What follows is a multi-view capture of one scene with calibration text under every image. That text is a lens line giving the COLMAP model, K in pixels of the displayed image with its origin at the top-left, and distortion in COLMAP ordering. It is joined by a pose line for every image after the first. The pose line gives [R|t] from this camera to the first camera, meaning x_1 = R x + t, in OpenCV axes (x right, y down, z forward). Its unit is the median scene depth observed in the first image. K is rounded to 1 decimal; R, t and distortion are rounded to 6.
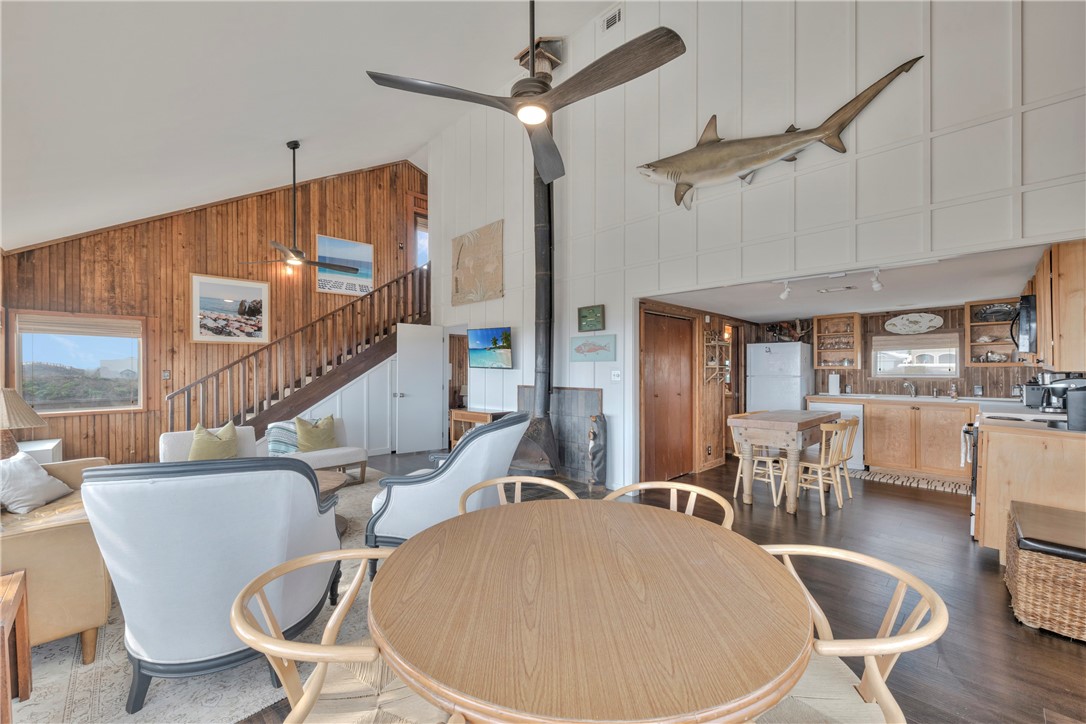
lens RADIAL K [[434.6, 0, 542.1], [0, 434.6, 368.2], [0, 0, 1]] dist [-0.000869, -0.000705]
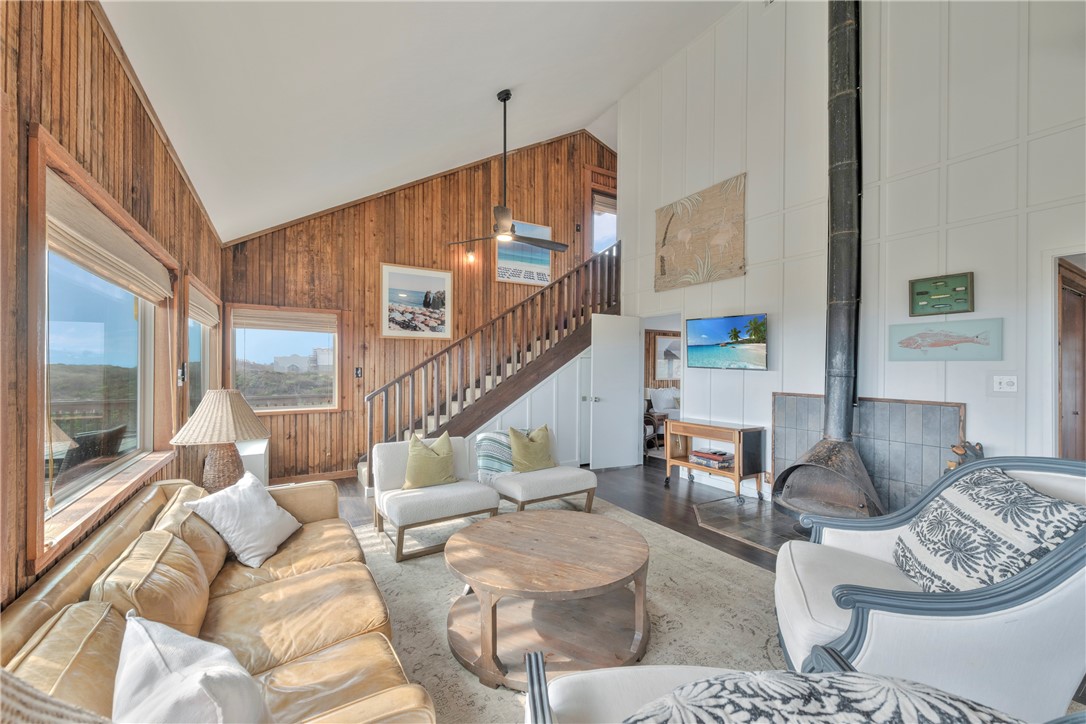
lens RADIAL K [[430.1, 0, 541.0], [0, 430.1, 367.1], [0, 0, 1]] dist [-0.001181, -0.000337]
pose [[0.971958, 0.009248, -0.234971, -0.270749], [-0.009031, 0.999957, 0.001999, -0.001776], [0.234979, 0.000179, 0.972000, 0.197513]]
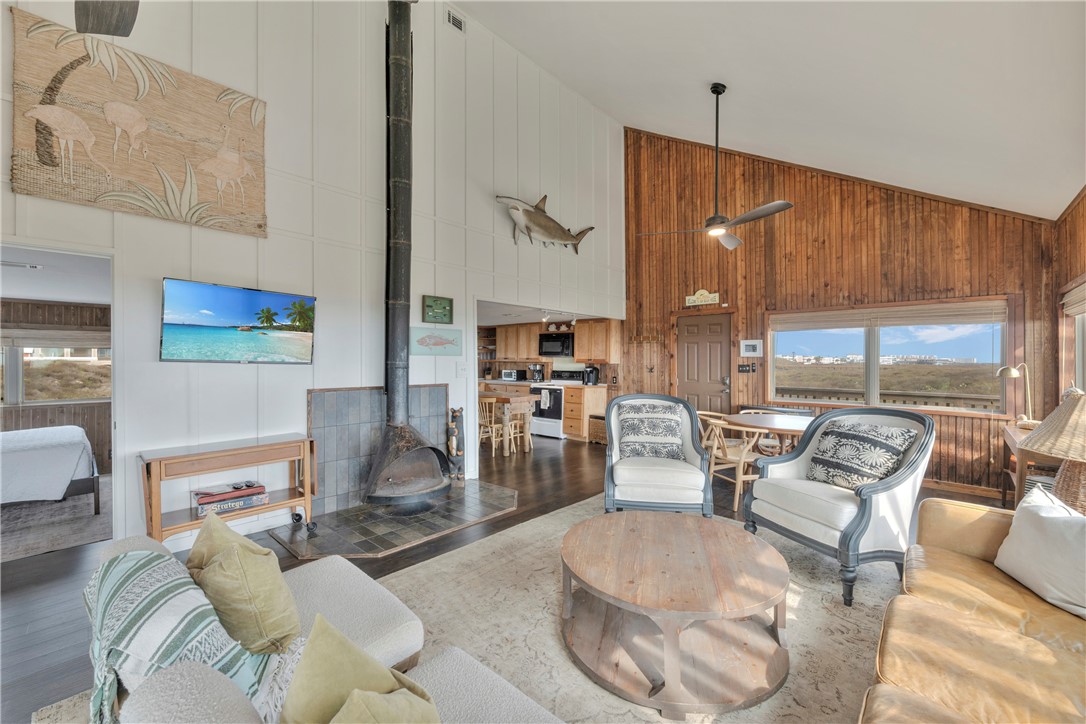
lens RADIAL K [[432.0, 0, 543.0], [0, 432.0, 362.0], [0, 0, 1]] dist [0.001144, -0.000006]
pose [[-0.048180, 0.000916, 0.998838, -0.709163], [0.000320, 1.000000, -0.000901, -0.000441], [-0.998839, 0.000276, -0.048181, 0.695664]]
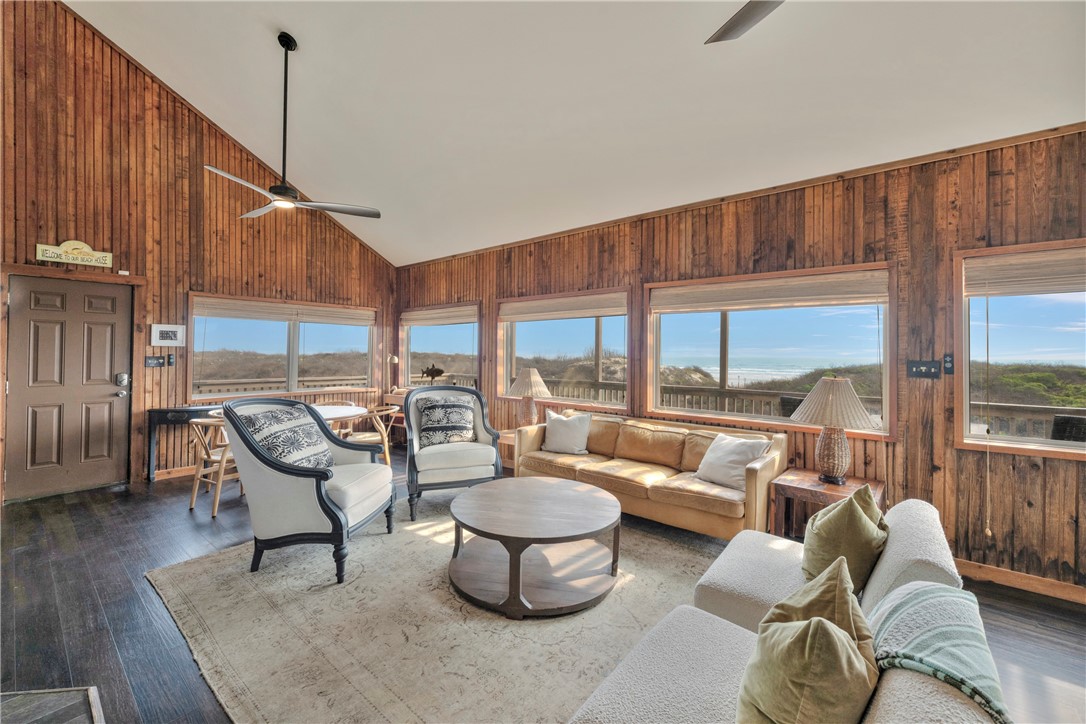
lens RADIAL K [[437.9, 0, 543.9], [0, 437.9, 346.5], [0, 0, 1]] dist [-0.000248, -0.000141]
pose [[-0.994164, -0.002496, -0.107852, -0.313164], [-0.001195, 0.999926, -0.012124, -0.004057], [0.107875, -0.011924, -0.994093, 1.038233]]
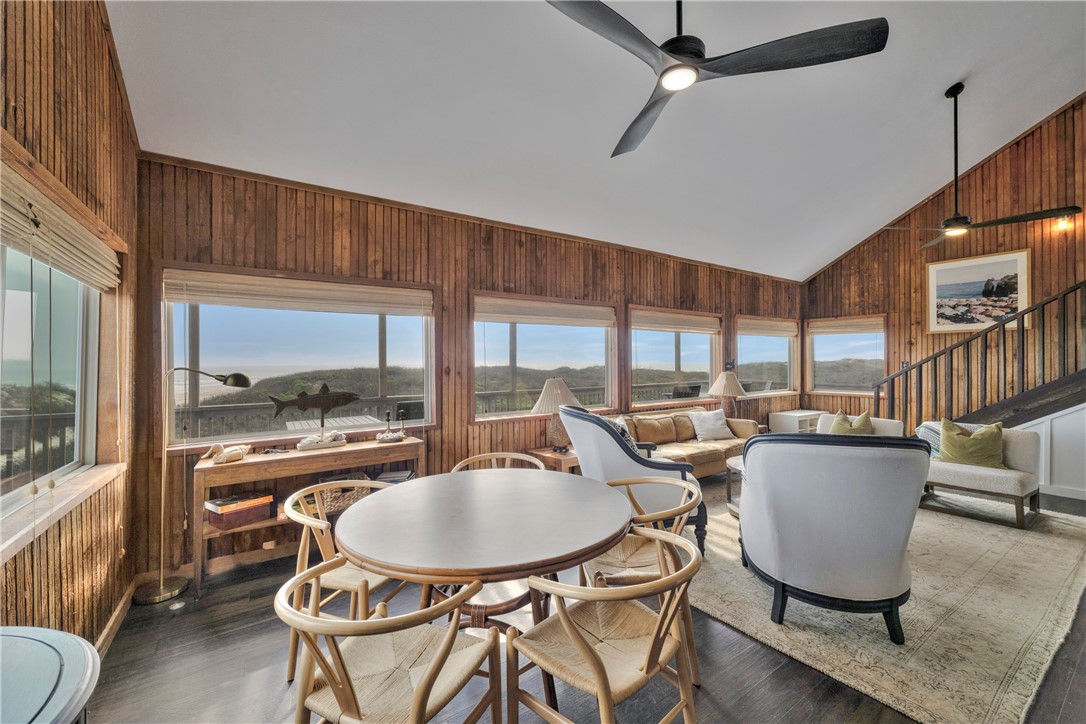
lens RADIAL K [[432.0, 0, 543.0], [0, 432.0, 362.0], [0, 0, 1]] dist [0.001144, -0.000006]
pose [[-0.181332, 0.006876, -0.983398, 0.336865], [0.005688, 0.999966, 0.005943, -0.005214], [0.983406, -0.004516, -0.181365, 0.325396]]
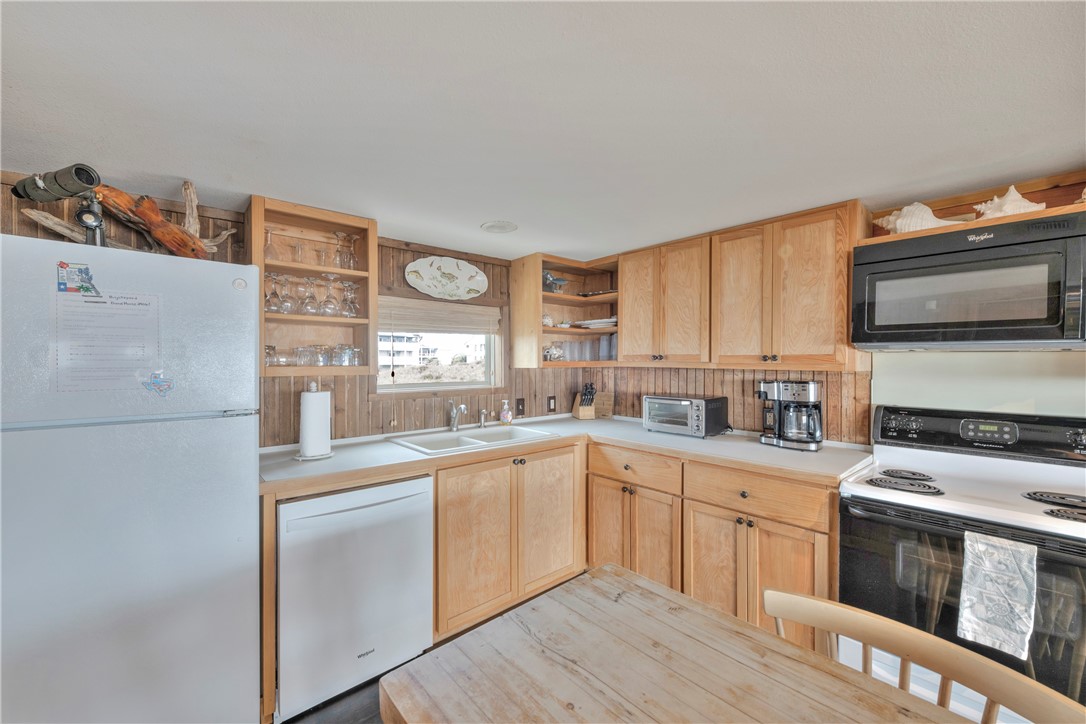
lens RADIAL K [[430.1, 0, 541.0], [0, 430.1, 367.1], [0, 0, 1]] dist [-0.001181, -0.000337]
pose [[0.052830, -0.004913, 0.998591, 0.372557], [-0.001823, 0.999986, 0.005017, -0.006579], [-0.998602, -0.002086, 0.052821, 0.852982]]
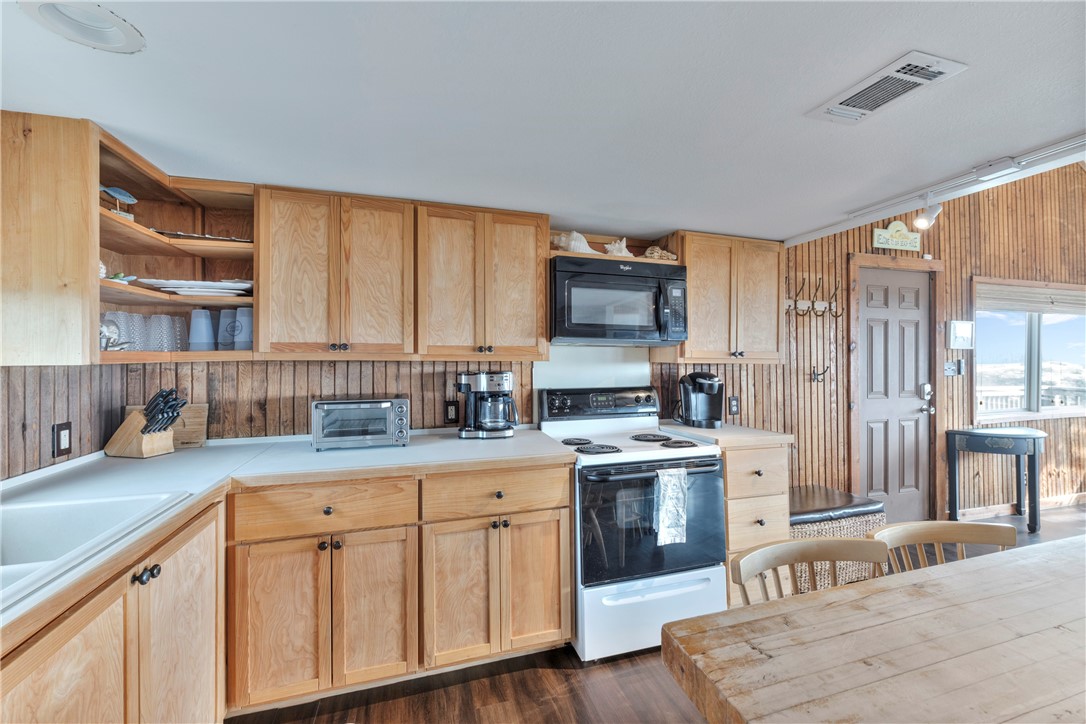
lens RADIAL K [[438.1, 0, 547.3], [0, 438.1, 350.5], [0, 0, 1]] dist [0.000454, -0.000056]
pose [[-0.890494, 0.012219, 0.454831, 0.537140], [0.006314, 0.999875, -0.014500, -0.005965], [-0.454951, -0.010041, -0.890460, 0.980450]]
